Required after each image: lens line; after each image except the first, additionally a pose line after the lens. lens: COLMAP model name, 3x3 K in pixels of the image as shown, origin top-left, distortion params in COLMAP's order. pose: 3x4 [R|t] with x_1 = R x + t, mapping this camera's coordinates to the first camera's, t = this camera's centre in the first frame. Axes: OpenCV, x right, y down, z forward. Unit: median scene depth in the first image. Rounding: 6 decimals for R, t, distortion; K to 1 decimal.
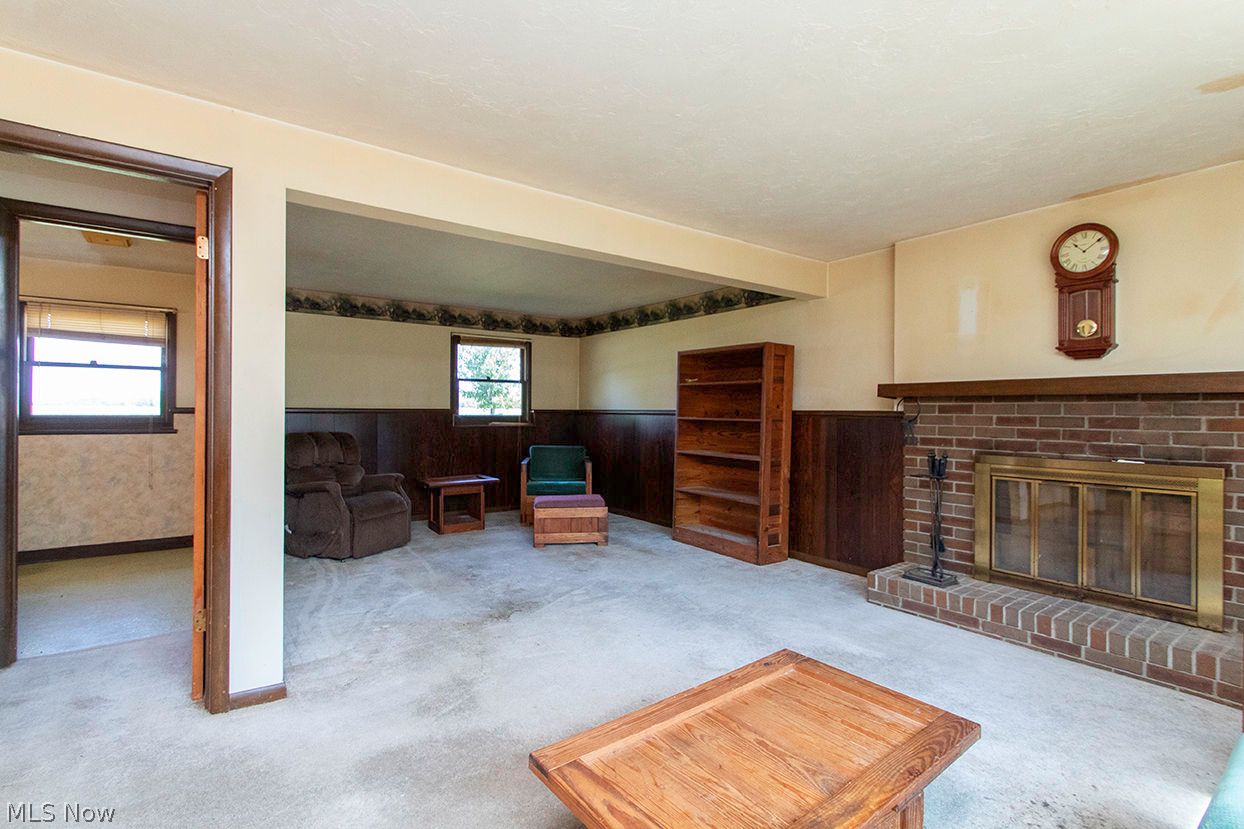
lens RADIAL K [[582.1, 0, 608.8], [0, 582.1, 413.1], [0, 0, 1]] dist [-0.001680, -0.000103]
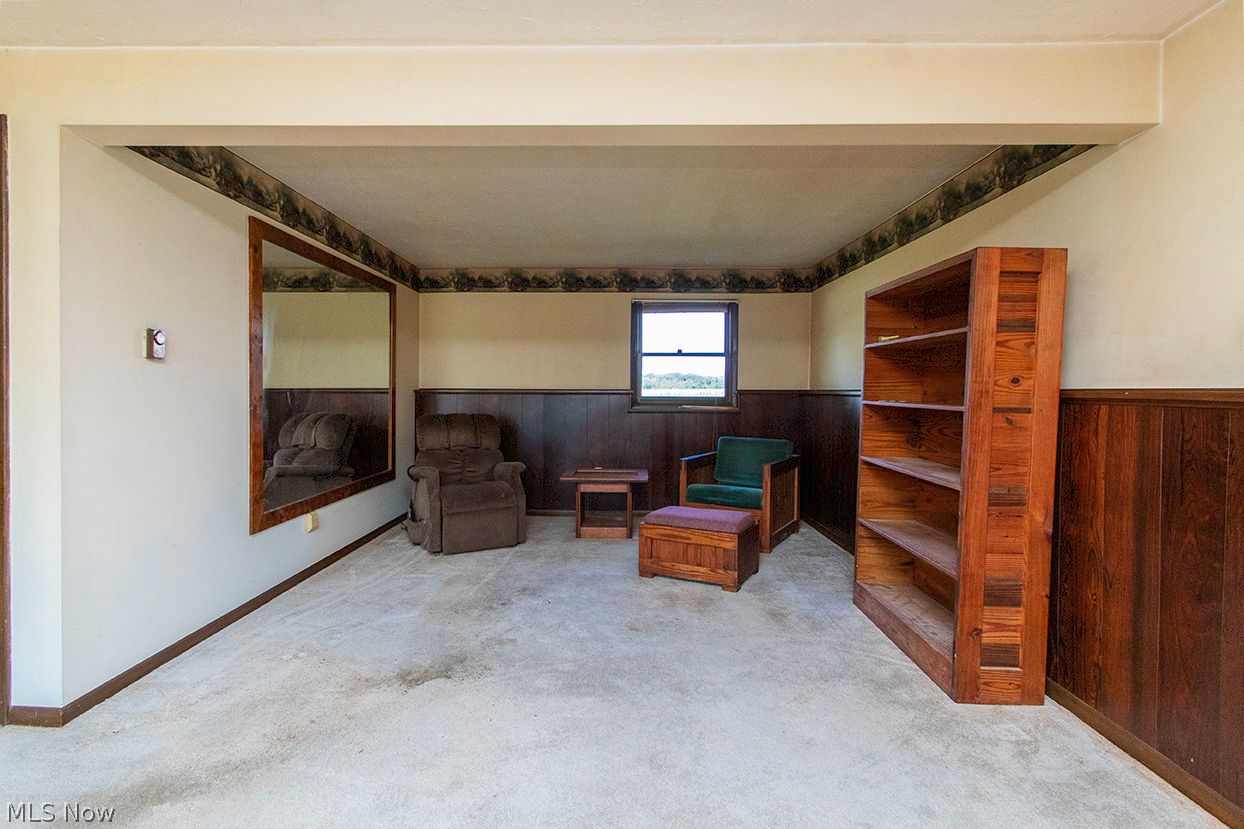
lens RADIAL K [[587.1, 0, 616.6], [0, 587.1, 404.6], [0, 0, 1]] dist [0.001085, 0.000298]
pose [[0.801139, 0.011512, -0.598368, 0.317792], [-0.001294, 0.999846, 0.017502, 0.000171], [0.598477, -0.013247, 0.801031, 0.419454]]
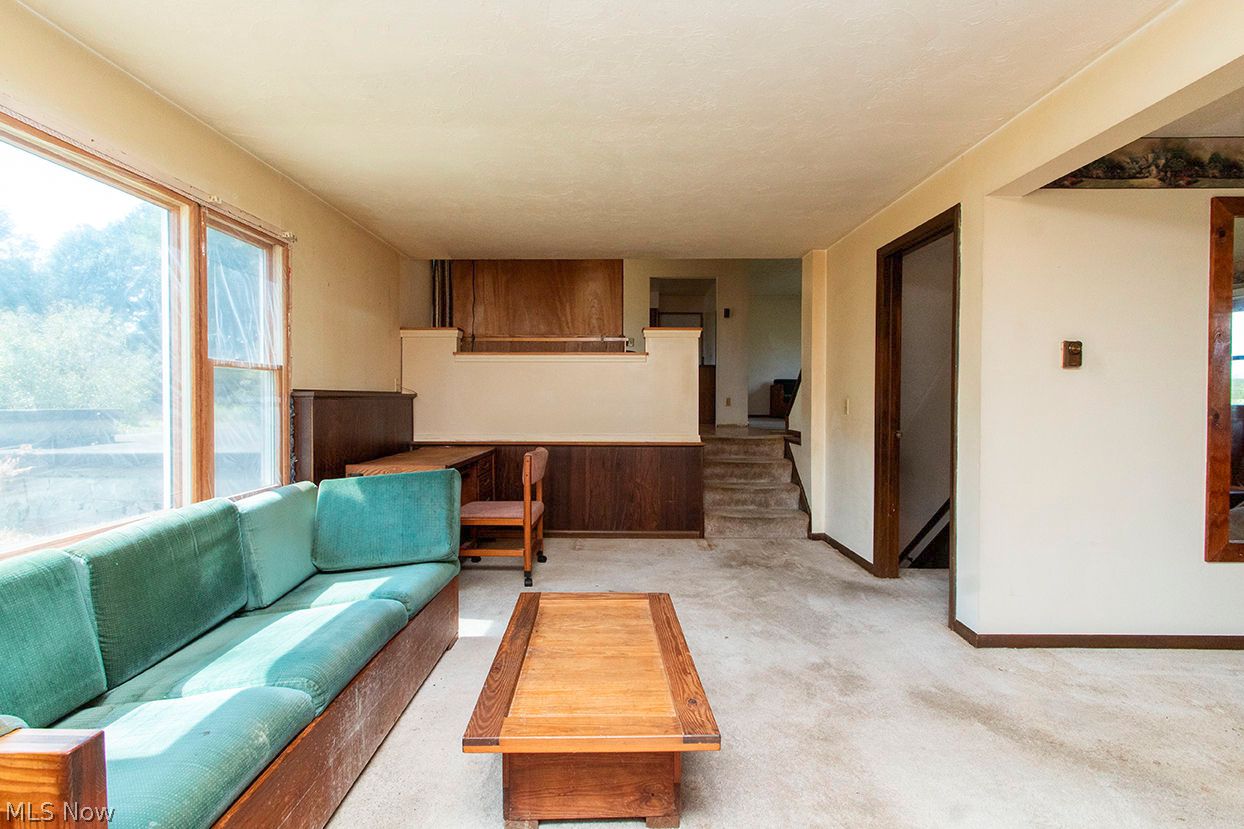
lens RADIAL K [[581.4, 0, 609.7], [0, 581.4, 417.8], [0, 0, 1]] dist [0.001286, 0.000202]
pose [[-0.595516, 0.020014, -0.803094, 0.410867], [-0.009163, 0.999455, 0.031702, 0.004633], [0.803291, 0.026238, -0.595009, 0.575148]]
